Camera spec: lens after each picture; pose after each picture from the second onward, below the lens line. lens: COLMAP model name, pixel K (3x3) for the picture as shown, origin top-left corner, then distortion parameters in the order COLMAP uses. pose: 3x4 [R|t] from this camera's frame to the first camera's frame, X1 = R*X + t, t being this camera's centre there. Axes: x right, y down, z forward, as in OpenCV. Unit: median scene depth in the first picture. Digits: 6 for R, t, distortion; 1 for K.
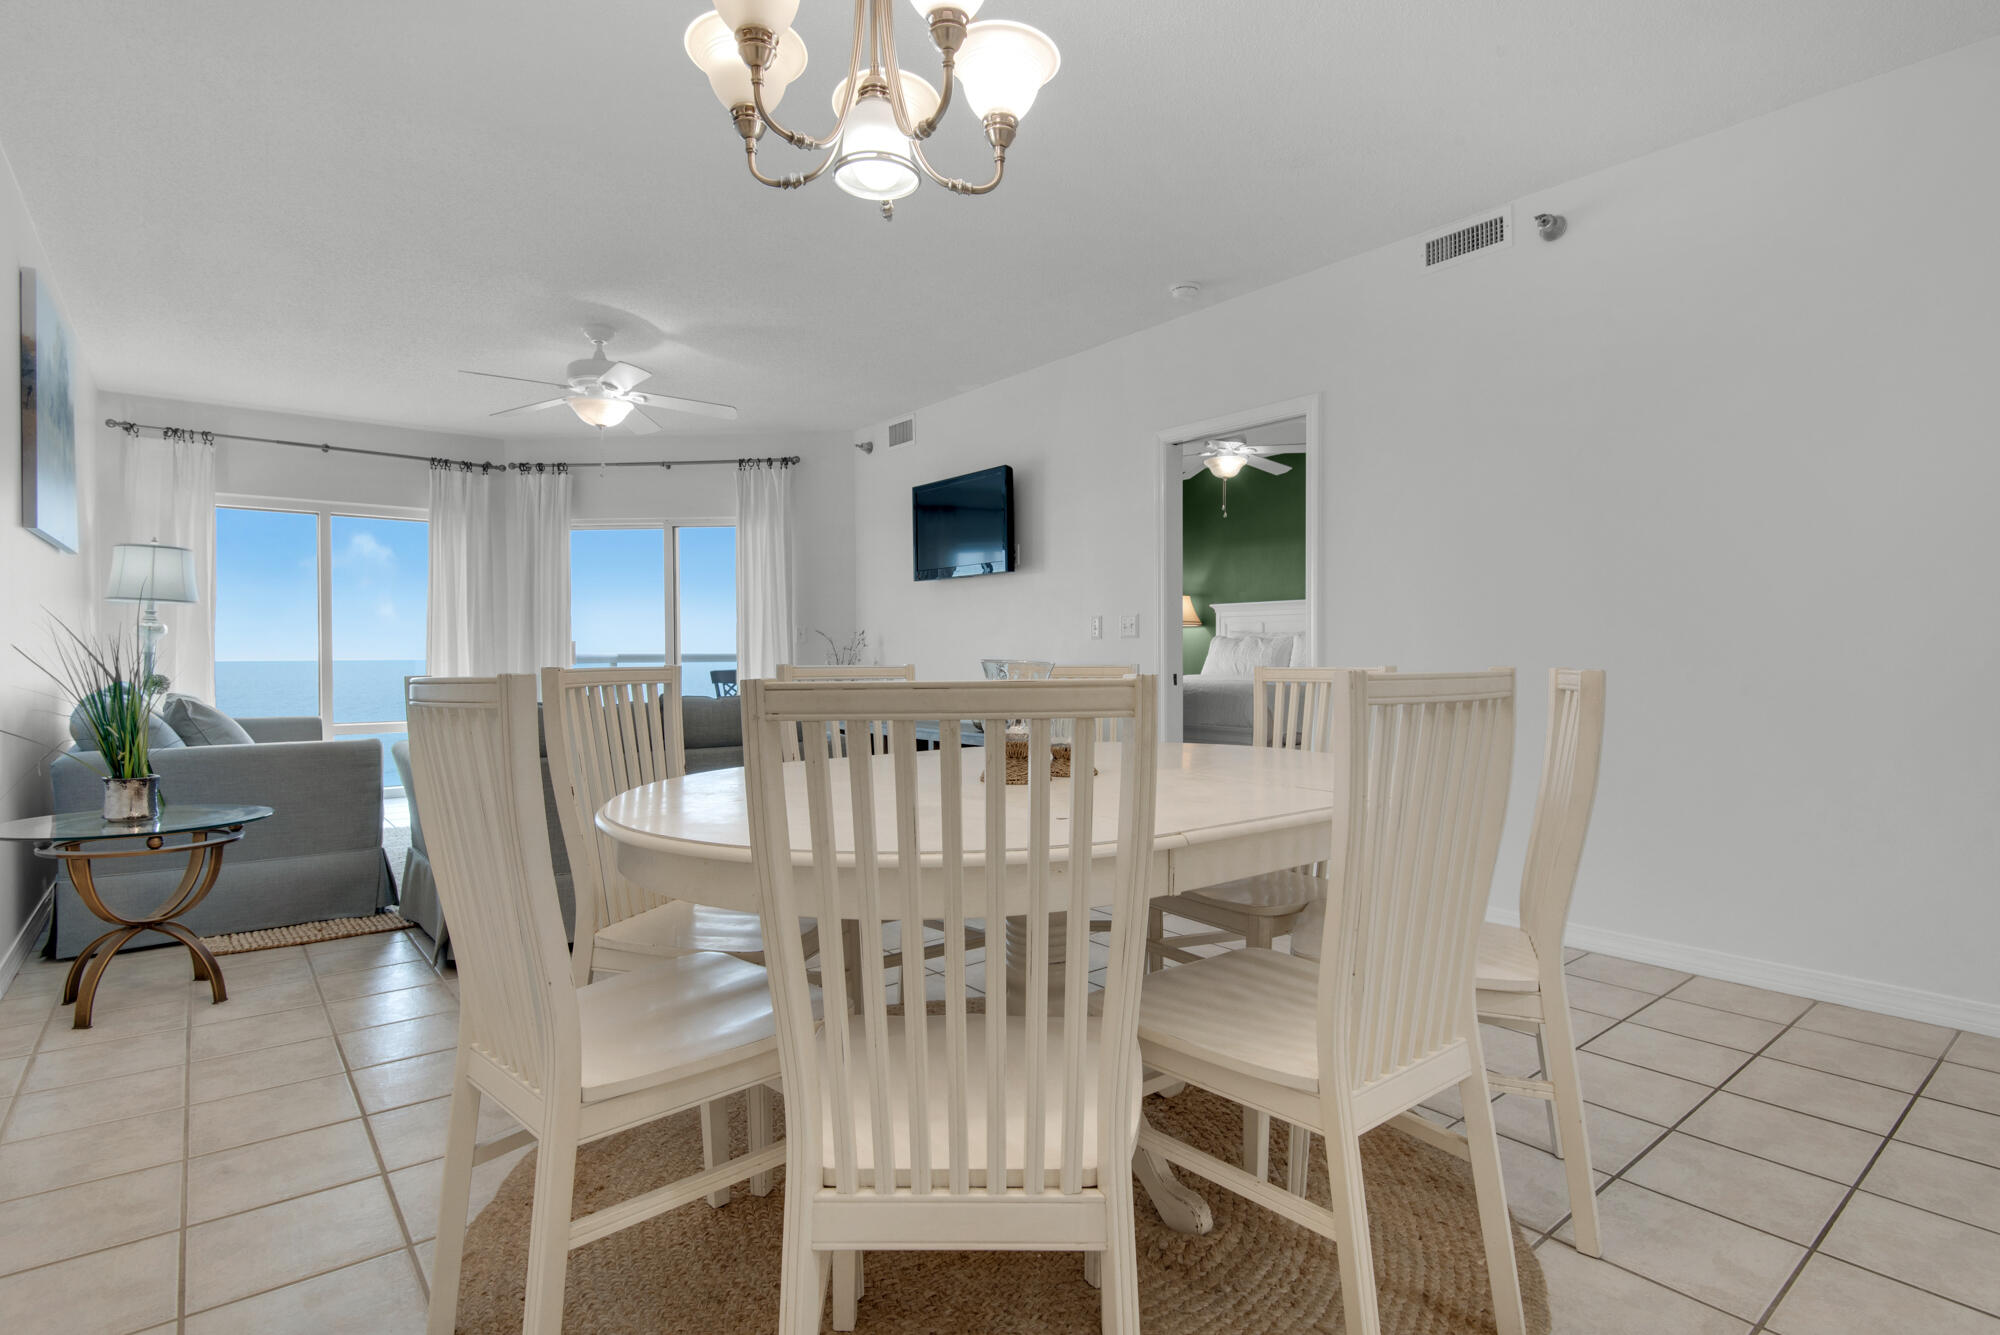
lens RADIAL K [[993.4, 0, 1016.6], [0, 993.4, 666.2], [0, 0, 1]] dist [0.019549, -0.020357]
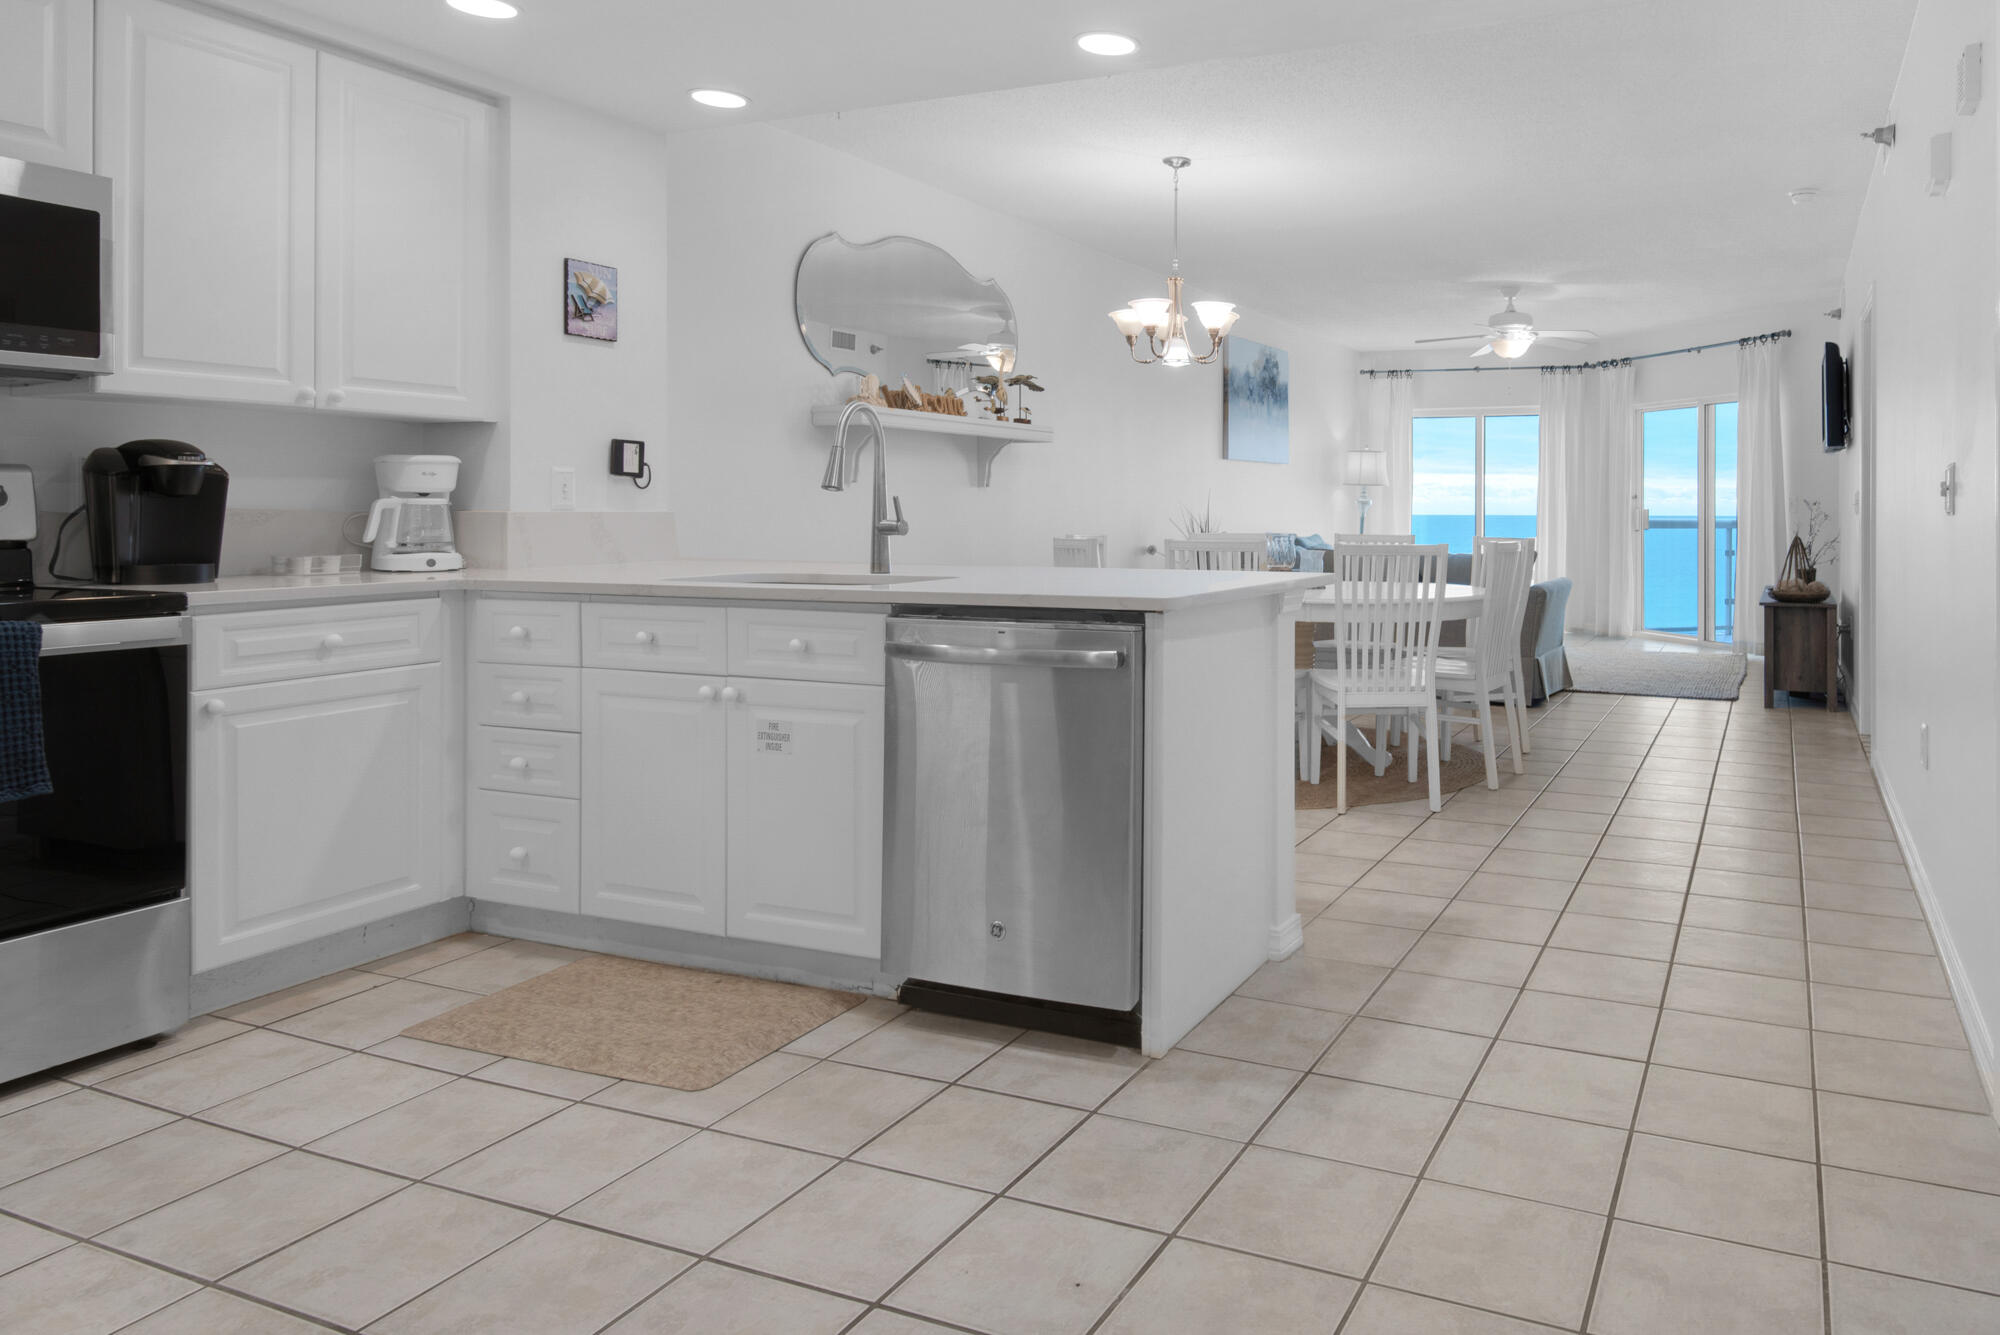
lens RADIAL K [[1318.4, 0, 1266.7], [0, 1318.4, 510.3], [0, 0, 1]] dist [0.016755, -0.000298]
pose [[0.491847, 0.004253, -0.870672, 0.805492], [-0.014951, 0.999882, -0.003561, -0.014041], [0.870554, 0.014769, 0.491852, -0.154515]]
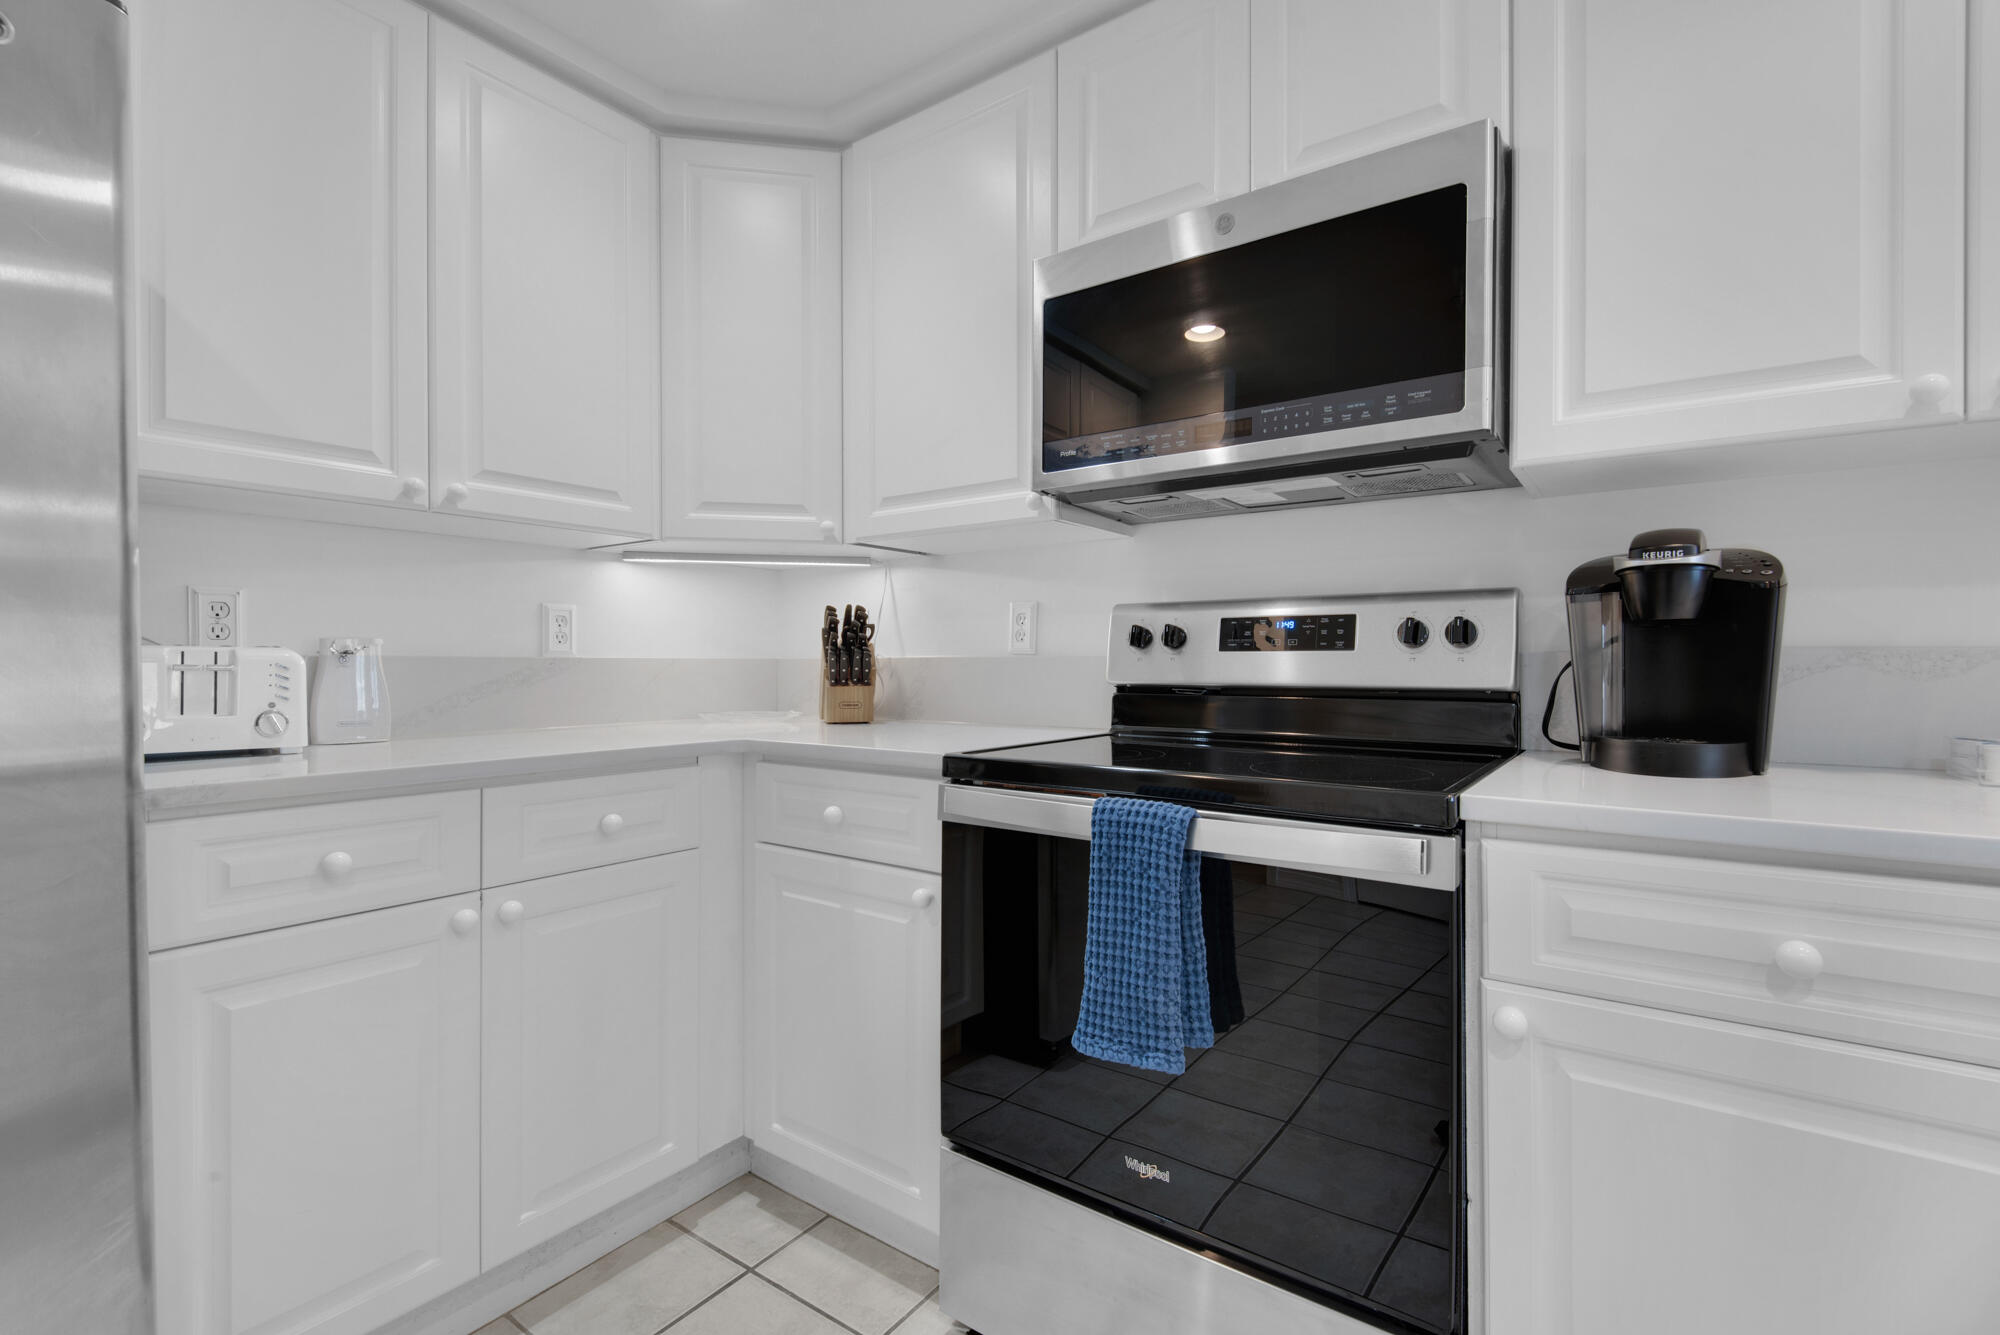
lens RADIAL K [[907.7, 0, 1013.1], [0, 907.7, 664.4], [0, 0, 1]] dist [0.030736, -0.021671]
pose [[-0.963228, 0.003862, -0.268659, 0.361923], [-0.000244, 0.999884, 0.015245, -0.008968], [0.268686, 0.014750, -0.963115, -0.110680]]
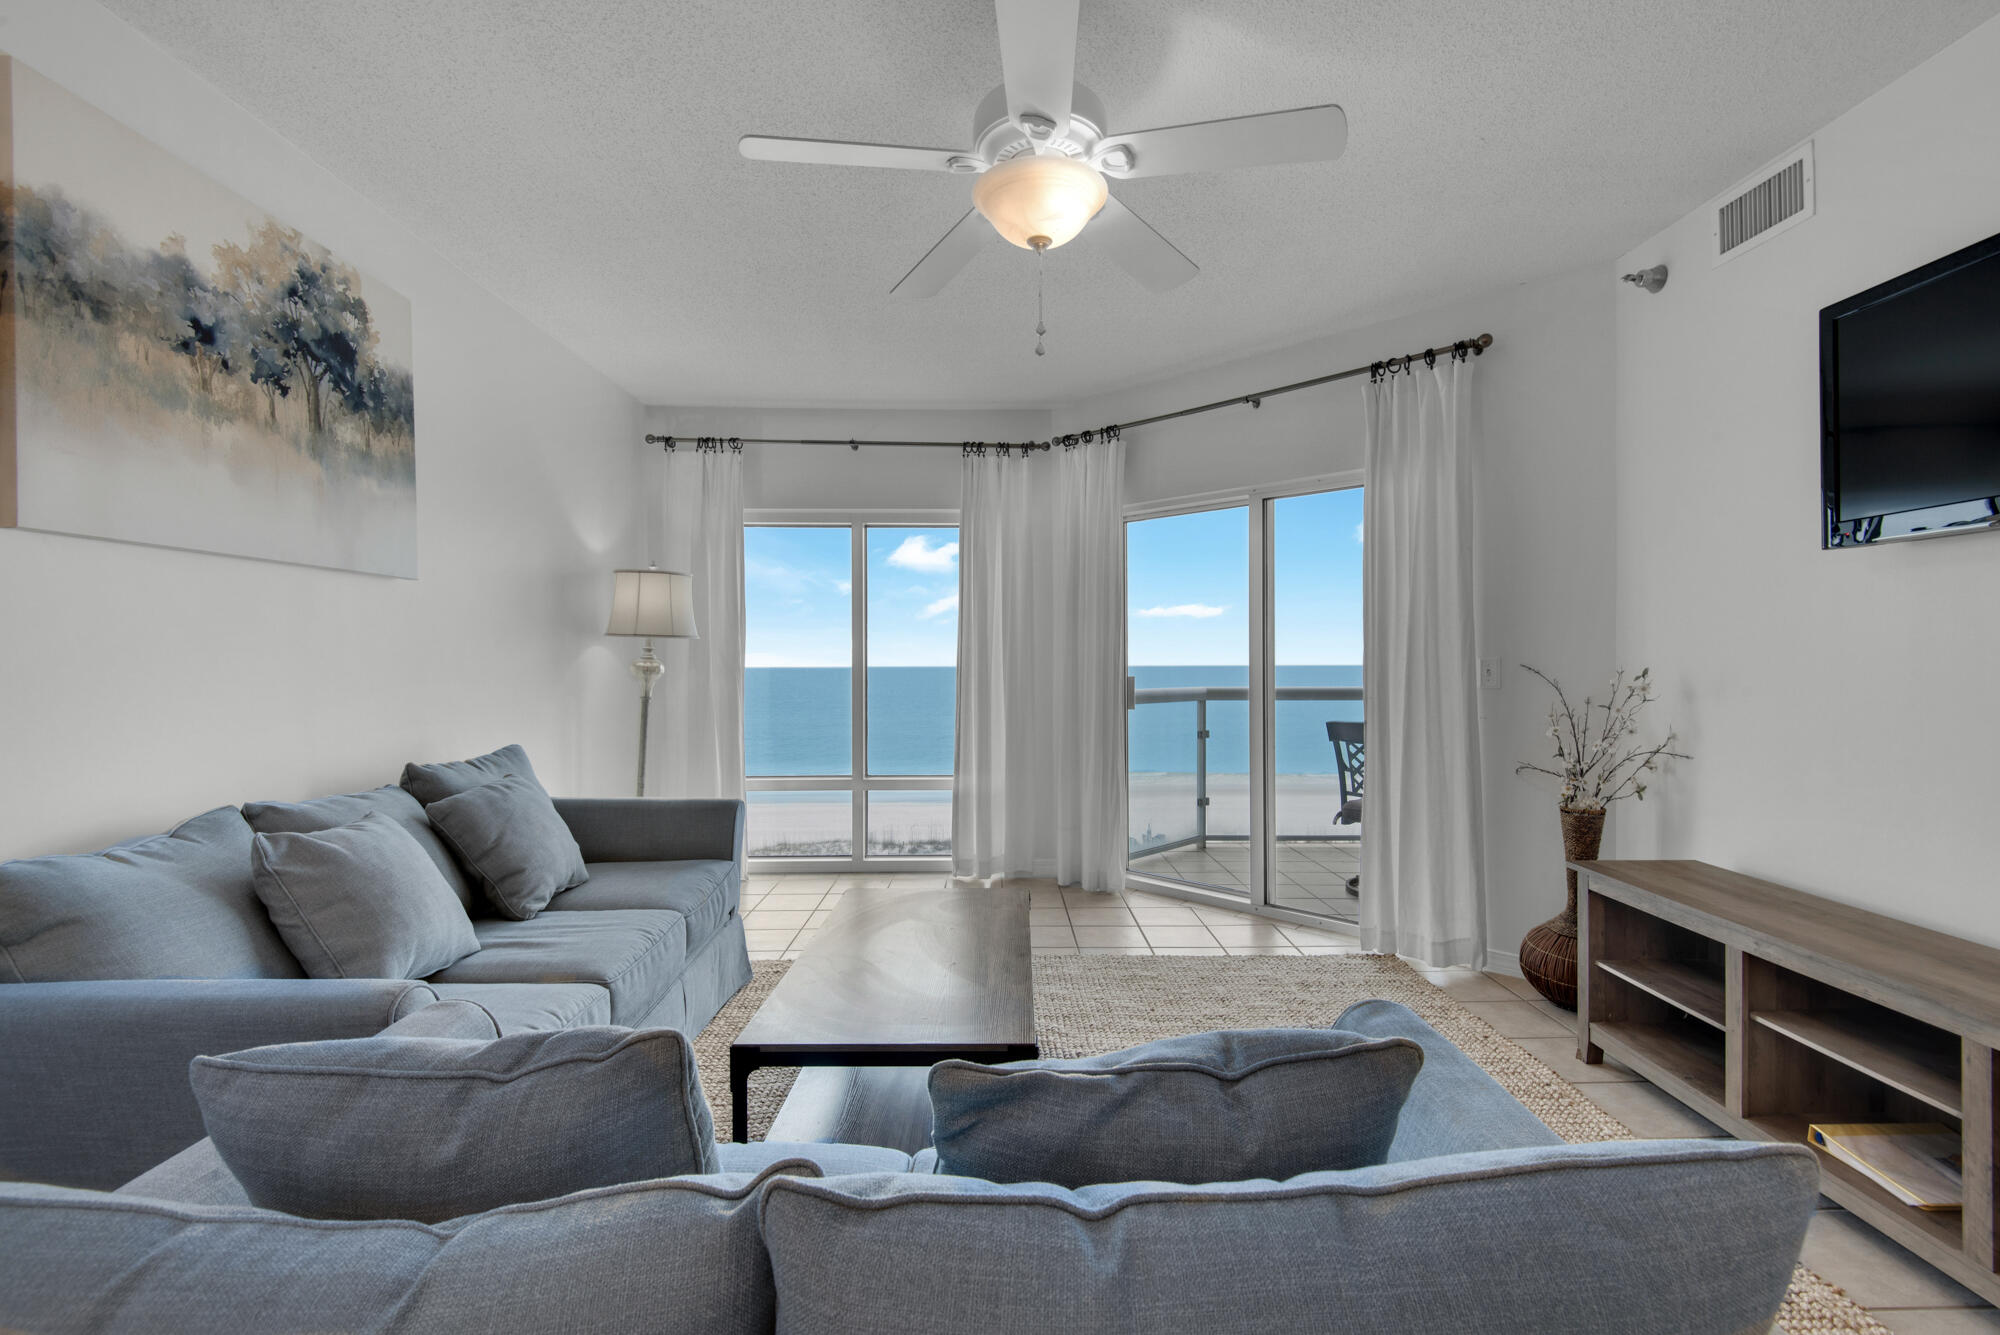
lens RADIAL K [[907.7, 0, 1013.1], [0, 907.7, 664.4], [0, 0, 1]] dist [0.030736, -0.021671]
pose [[0.786610, 0.002134, -0.617446, -0.133479], [-0.007322, 0.999956, -0.005871, -0.035804], [0.617406, 0.009139, 0.786591, 0.528411]]
